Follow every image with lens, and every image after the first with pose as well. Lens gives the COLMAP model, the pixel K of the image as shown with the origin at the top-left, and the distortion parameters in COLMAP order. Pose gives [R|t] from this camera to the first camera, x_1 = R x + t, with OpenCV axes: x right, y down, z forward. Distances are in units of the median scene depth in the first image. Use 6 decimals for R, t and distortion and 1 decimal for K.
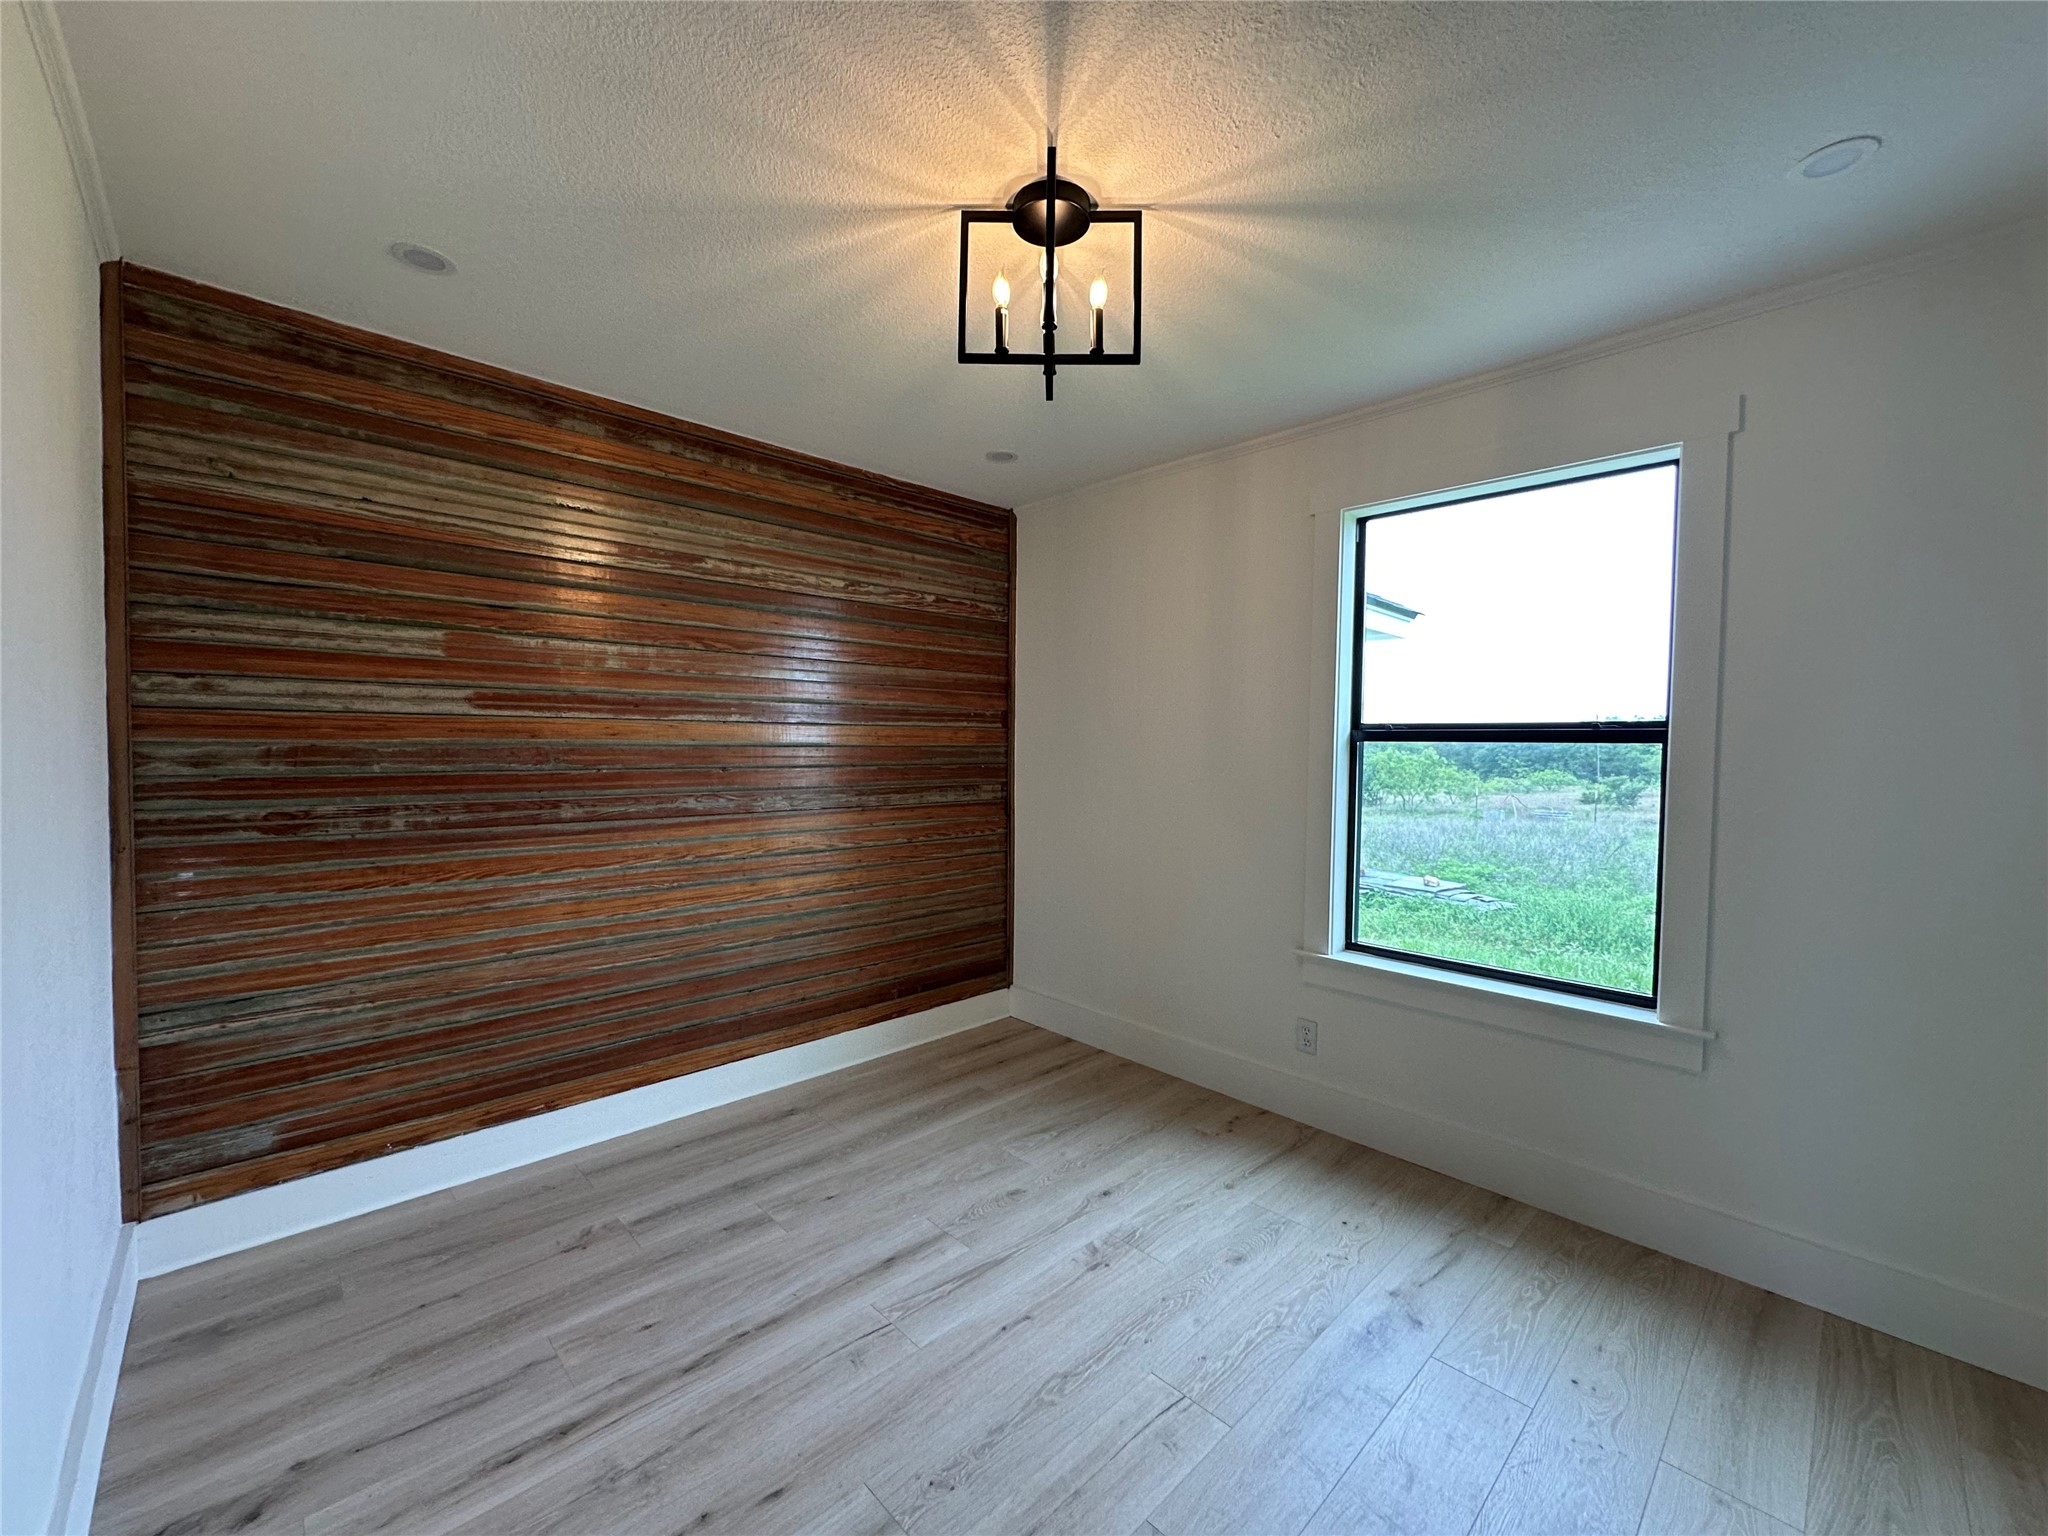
lens RADIAL K [[817.4, 0, 1024.3], [0, 817.4, 770.1], [0, 0, 1]] dist [-0.005690, 0.001500]
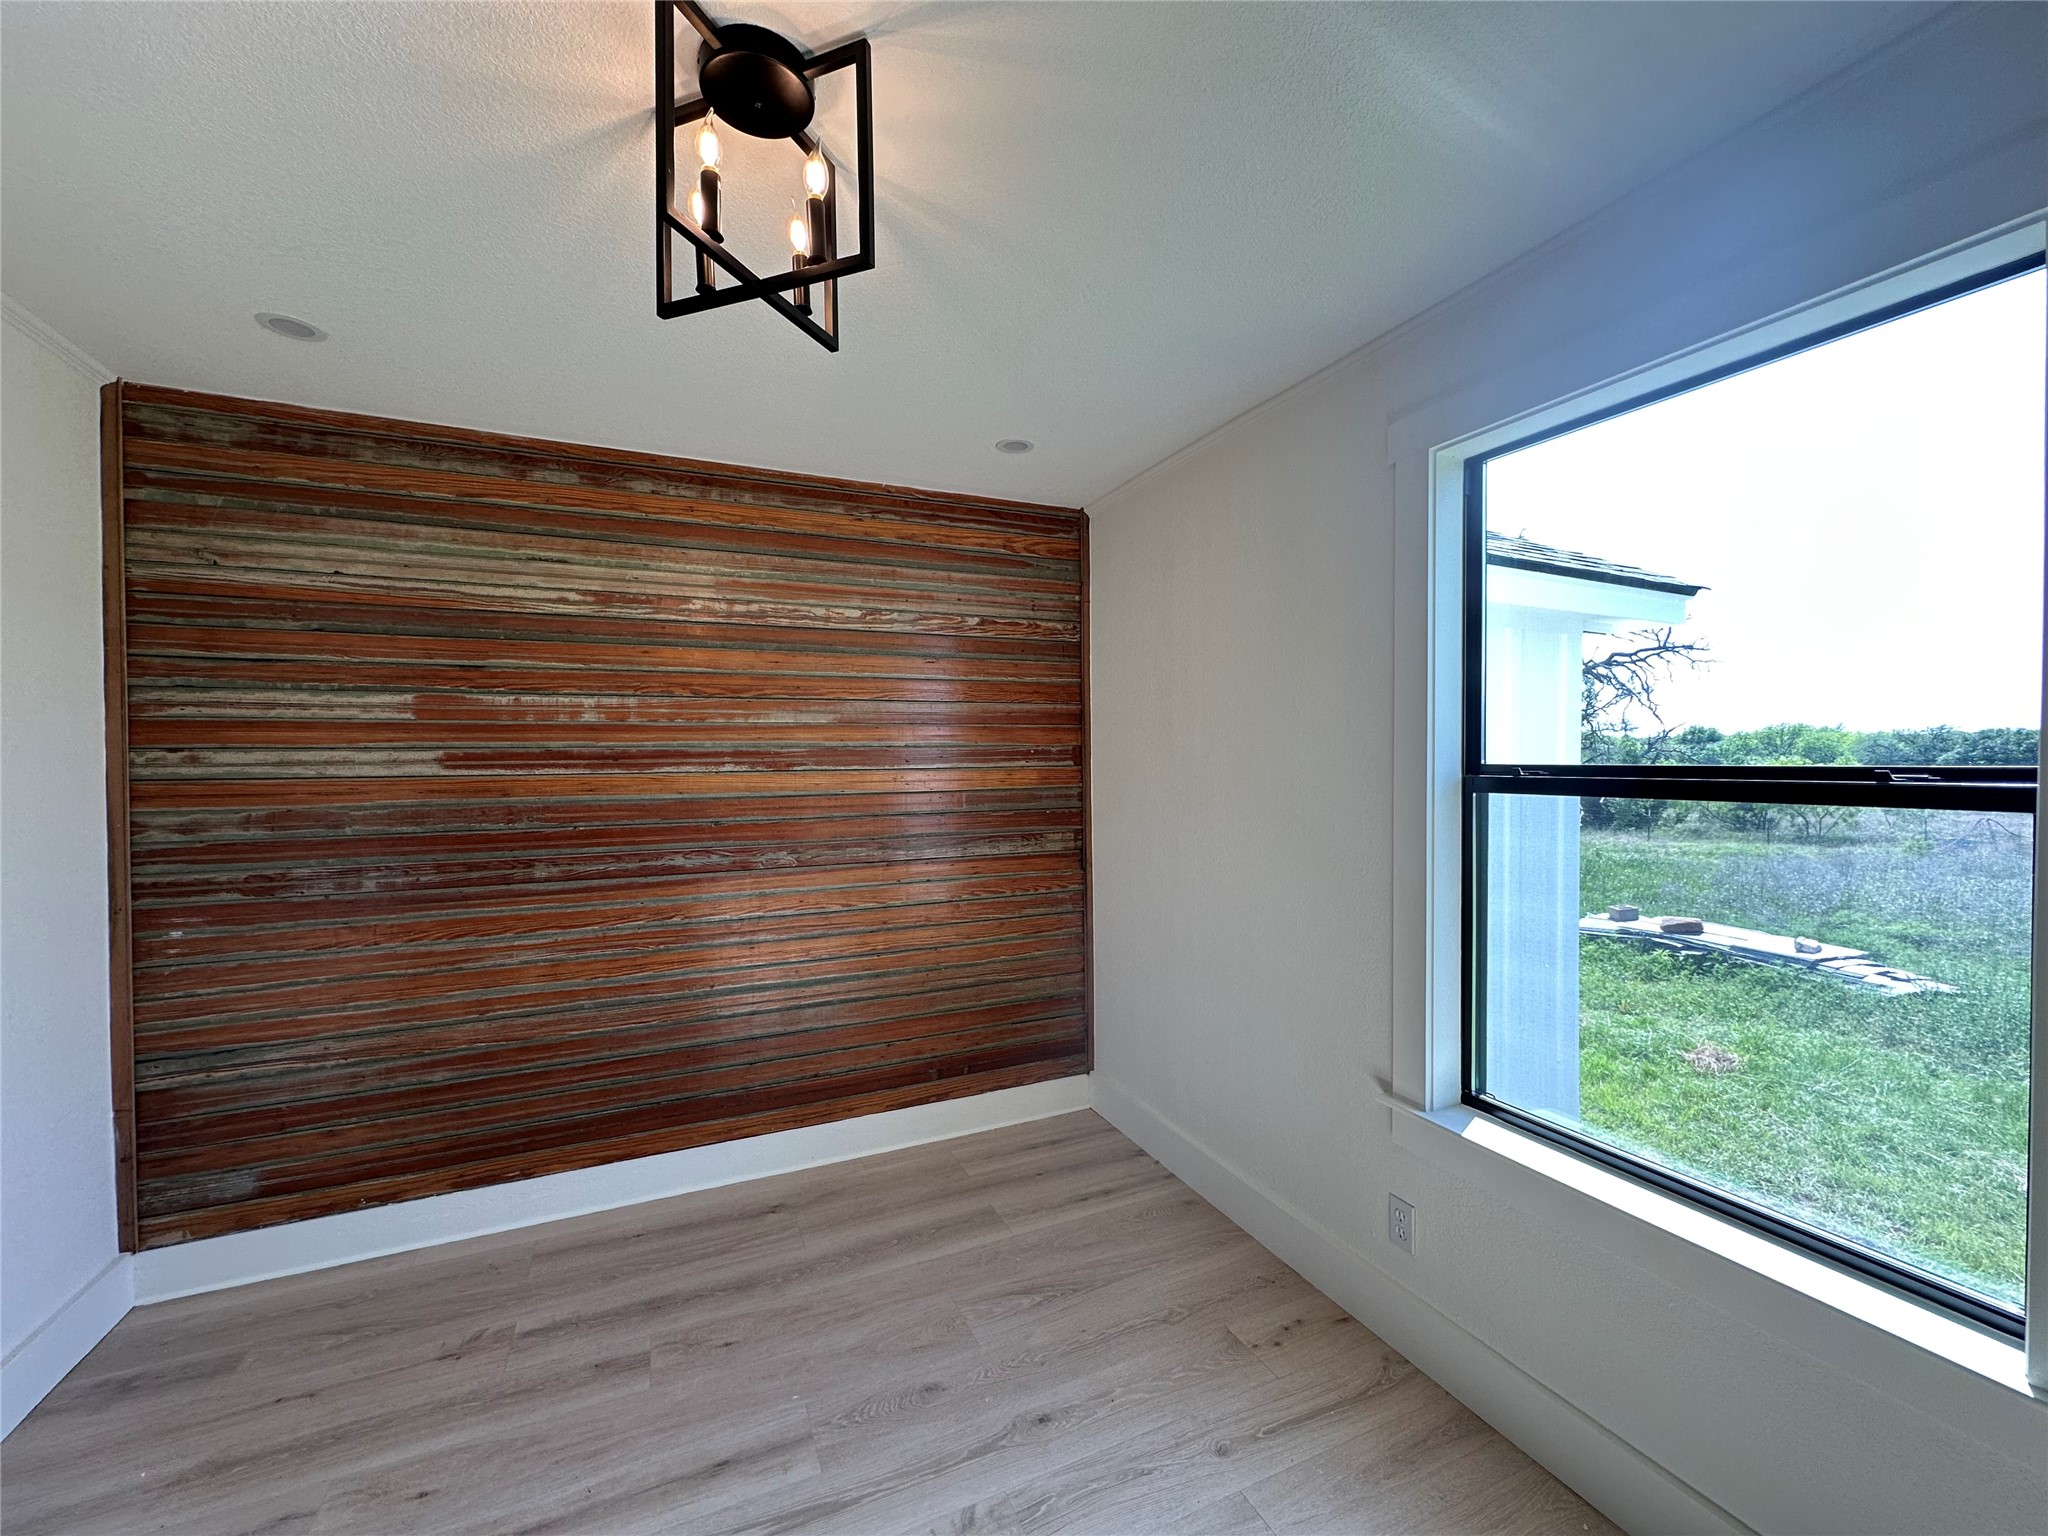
lens RADIAL K [[817.4, 0, 1024.3], [0, 817.4, 770.1], [0, 0, 1]] dist [-0.005690, 0.001500]
pose [[0.942651, -0.013590, -0.333503, 0.331710], [0.007366, 0.999774, -0.019919, -0.049124], [0.333698, 0.016320, 0.942539, 0.291709]]
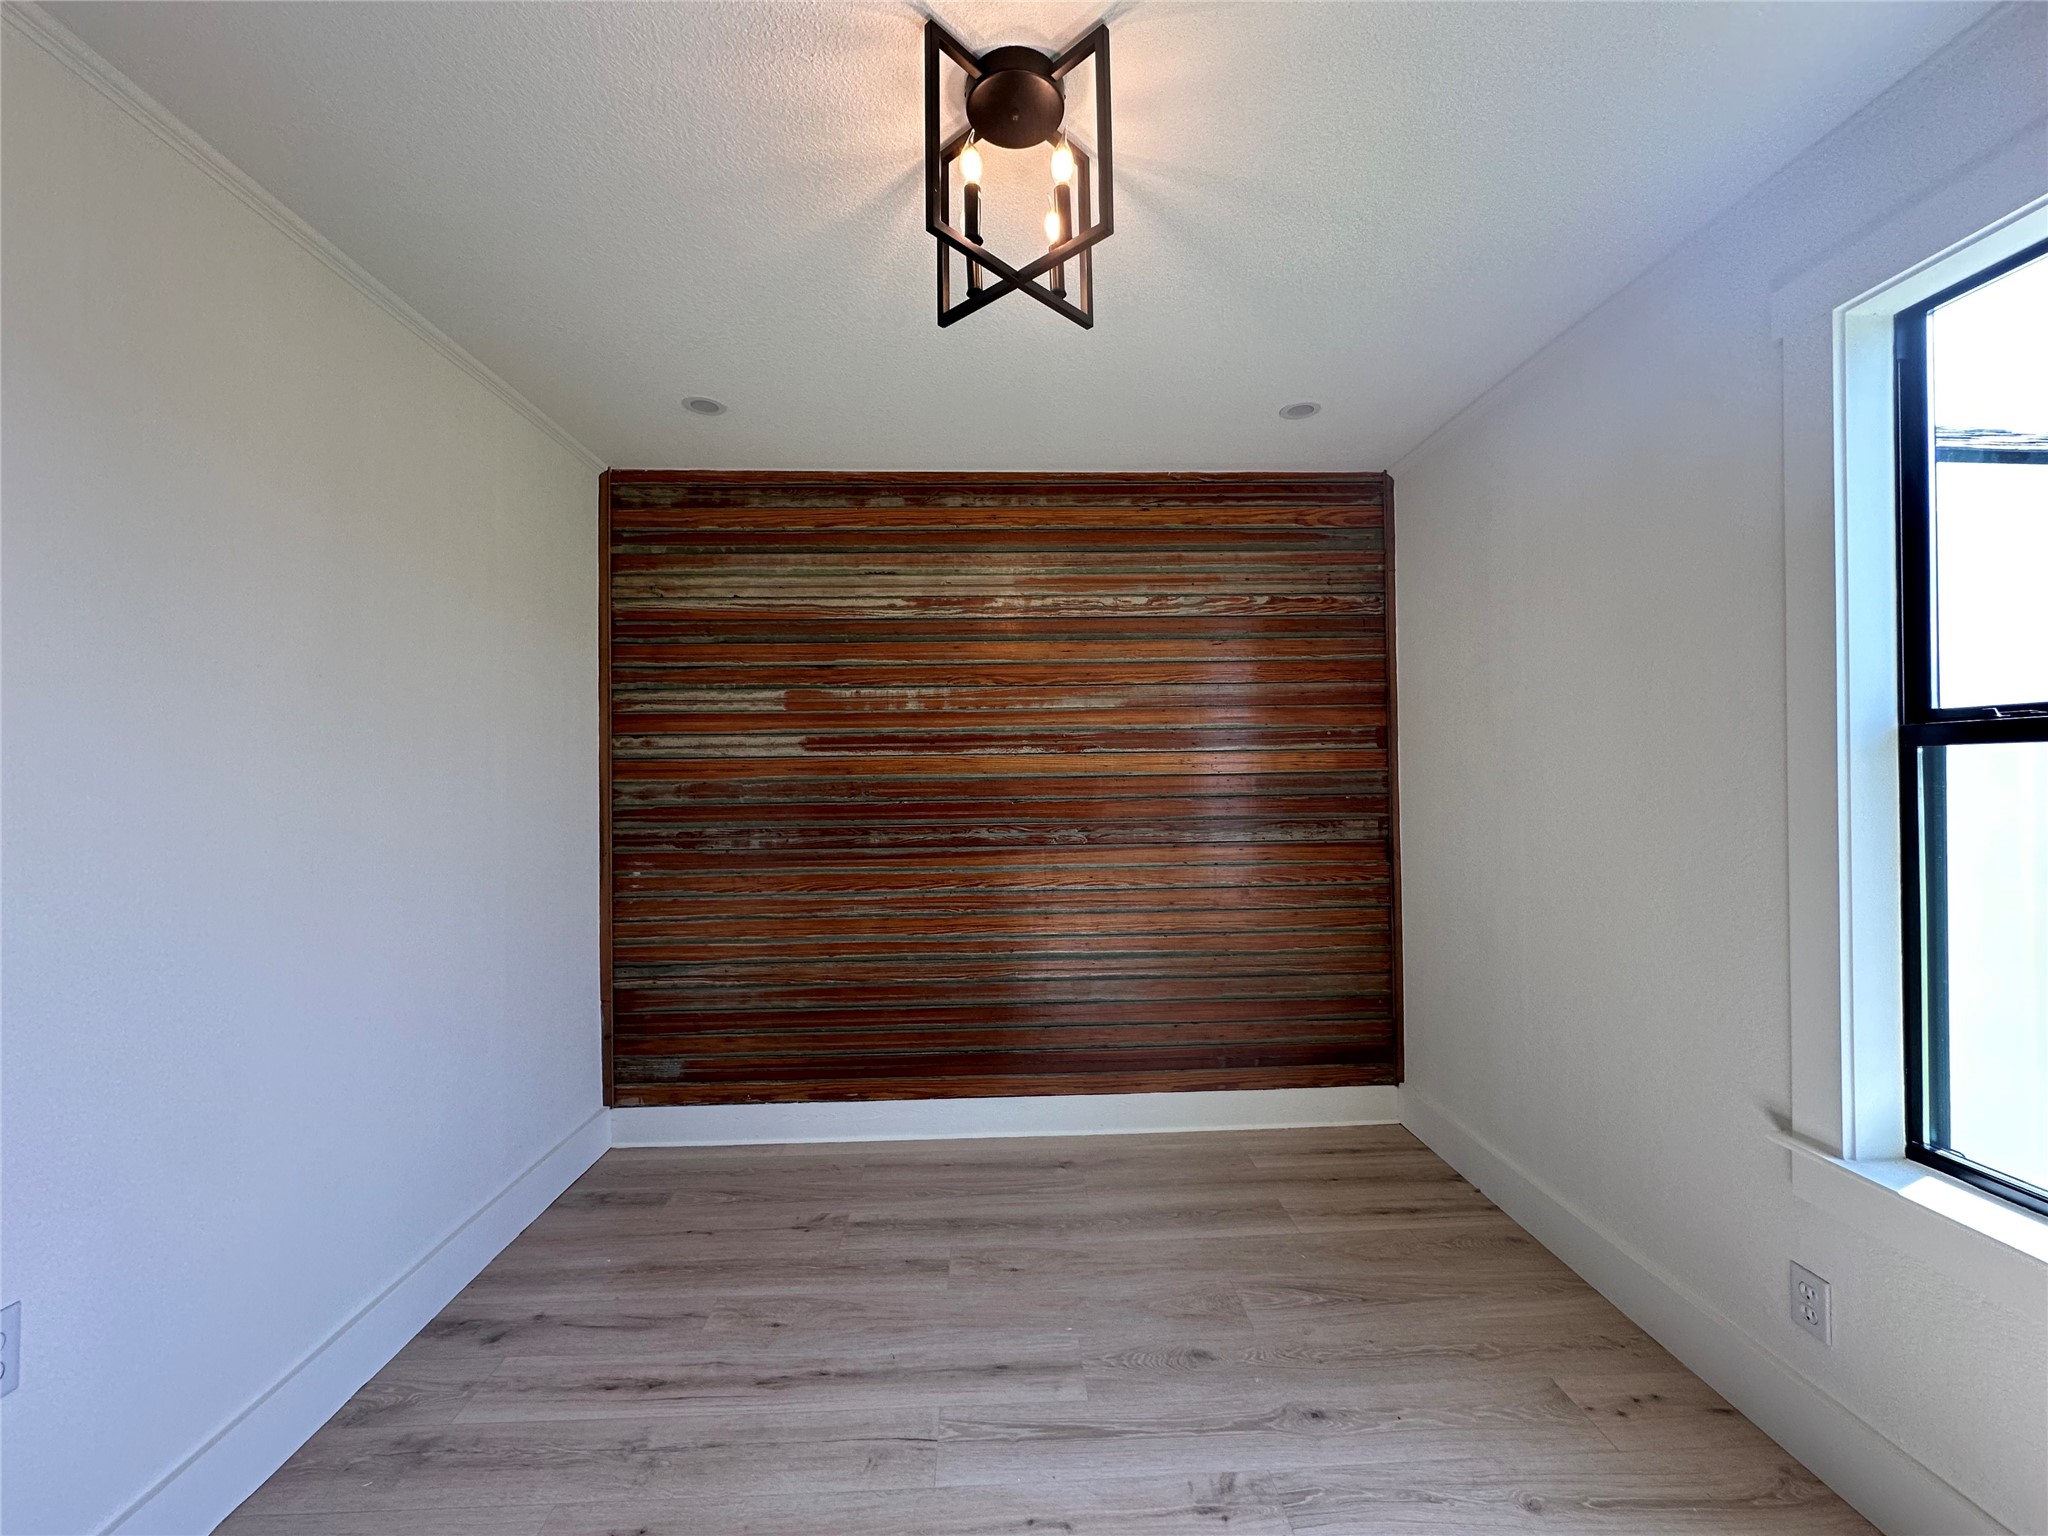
lens RADIAL K [[817.4, 0, 1024.3], [0, 817.4, 770.1], [0, 0, 1]] dist [-0.005690, 0.001500]
pose [[0.749346, -0.025031, -0.661706, 0.379667], [-0.001020, 0.999240, -0.038955, 0.000419], [0.662178, 0.029866, 0.748751, 0.299608]]
